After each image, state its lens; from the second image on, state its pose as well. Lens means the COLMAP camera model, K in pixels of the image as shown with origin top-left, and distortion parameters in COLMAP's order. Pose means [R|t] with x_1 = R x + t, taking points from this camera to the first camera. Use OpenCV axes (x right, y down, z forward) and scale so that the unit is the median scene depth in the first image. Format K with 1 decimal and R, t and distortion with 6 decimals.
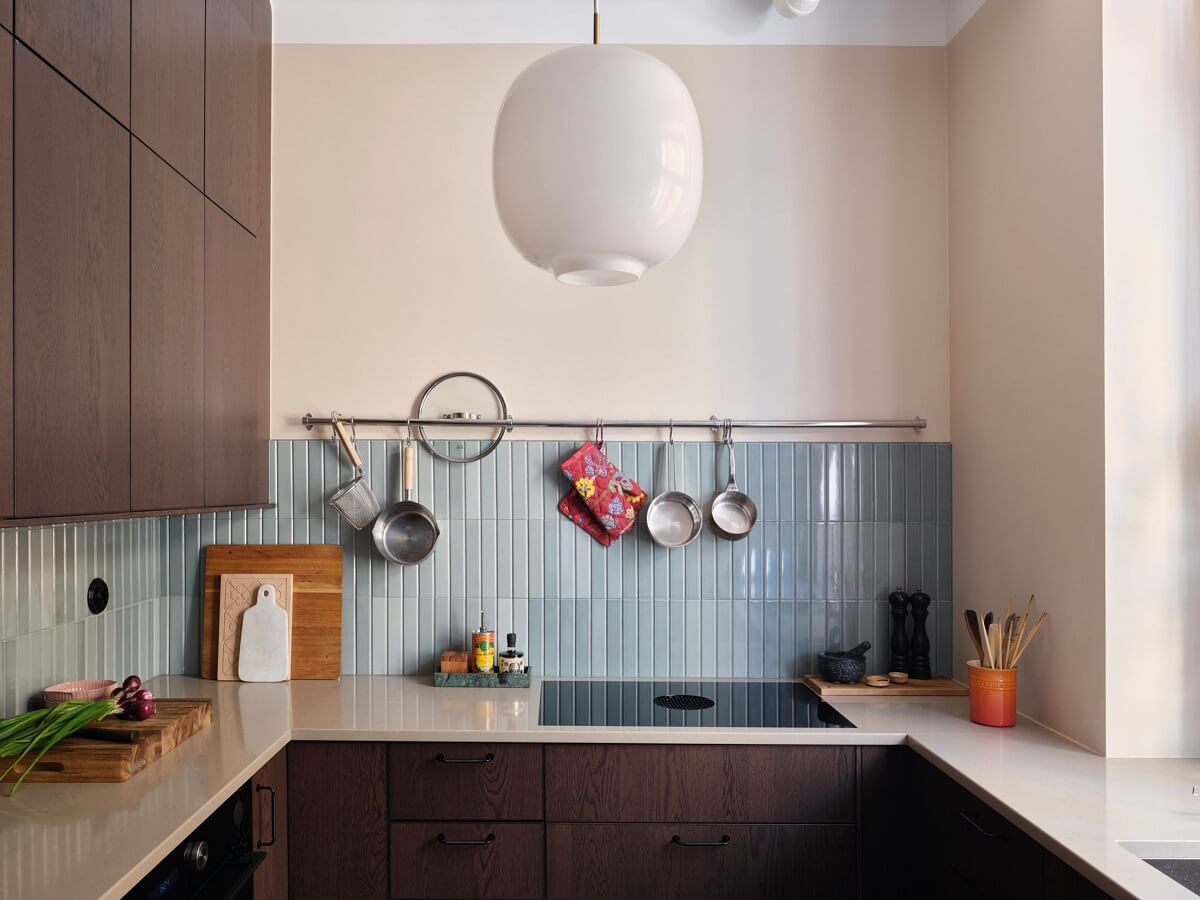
lens RADIAL K [[872.3, 0, 600.0], [0, 872.3, 450.0], [0, 0, 1]] dist [-0.004596, -0.006413]
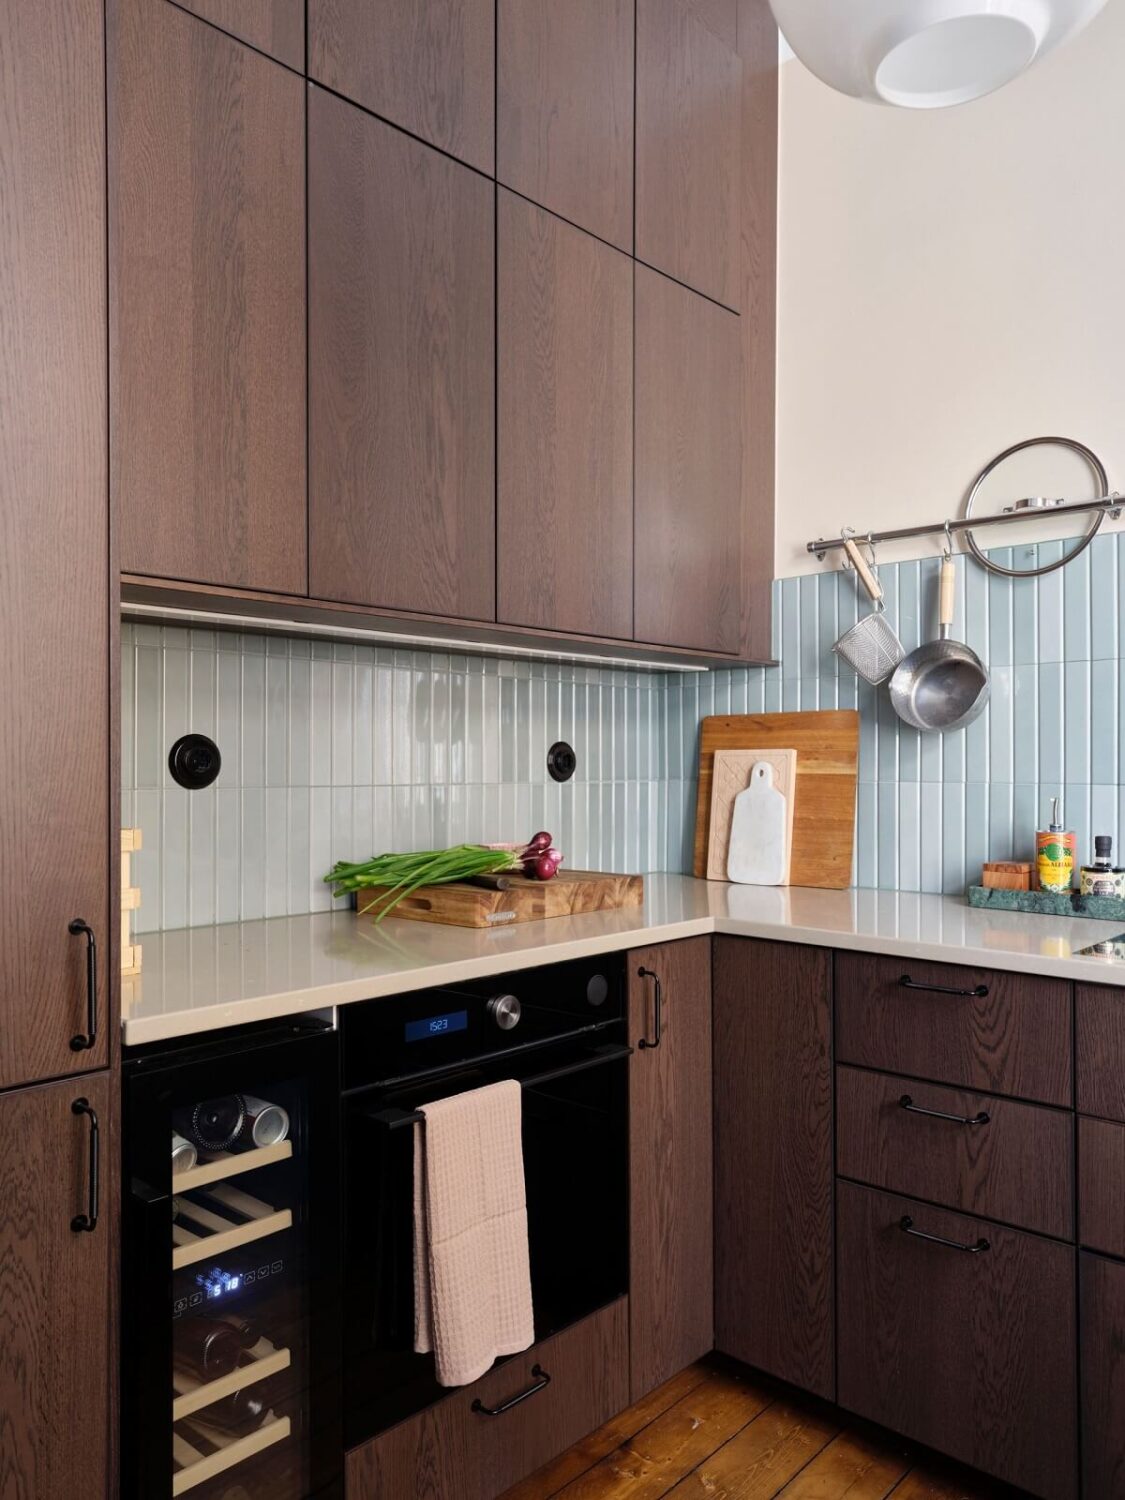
lens RADIAL K [[1102.0, 0, 562.5], [0, 1102.0, 750.0], [0, 0, 1]] dist [0.013545, 0.005451]
pose [[0.711102, -0.024693, -0.702656, 0.177380], [0.044834, 0.998942, 0.010268, 0.127546], [0.701658, -0.038804, 0.711456, 0.188245]]
